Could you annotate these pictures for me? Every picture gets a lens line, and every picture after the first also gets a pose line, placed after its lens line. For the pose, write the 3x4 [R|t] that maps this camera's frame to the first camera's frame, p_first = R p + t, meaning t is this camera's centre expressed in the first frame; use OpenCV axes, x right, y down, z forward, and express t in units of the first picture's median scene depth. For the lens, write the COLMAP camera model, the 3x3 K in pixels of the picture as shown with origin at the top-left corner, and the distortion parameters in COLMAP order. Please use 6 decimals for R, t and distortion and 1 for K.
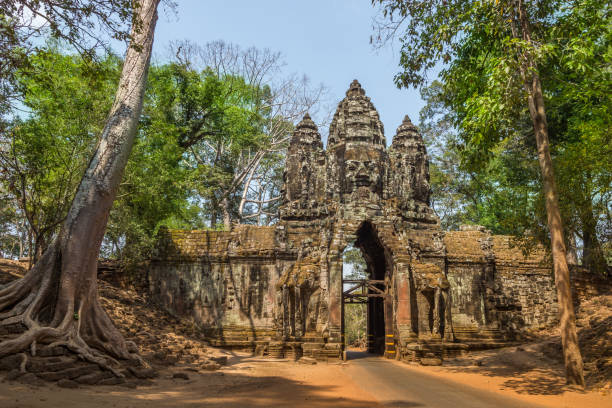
lens RADIAL K [[483.8, 0, 334.3], [0, 483.8, 210.6], [0, 0, 1]] dist [-0.013660, -0.004349]
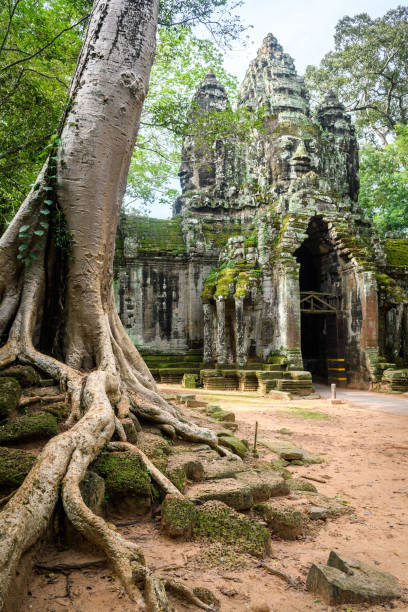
lens RADIAL K [[483.8, 0, 203.7], [0, 483.8, 322.6], [0, 0, 1]] dist [-0.013660, -0.004349]
pose [[0.971242, 0.005880, 0.238022, -0.276616], [-0.051428, 0.981277, 0.185609, 0.050021], [-0.232474, -0.192512, 0.953360, 0.253490]]
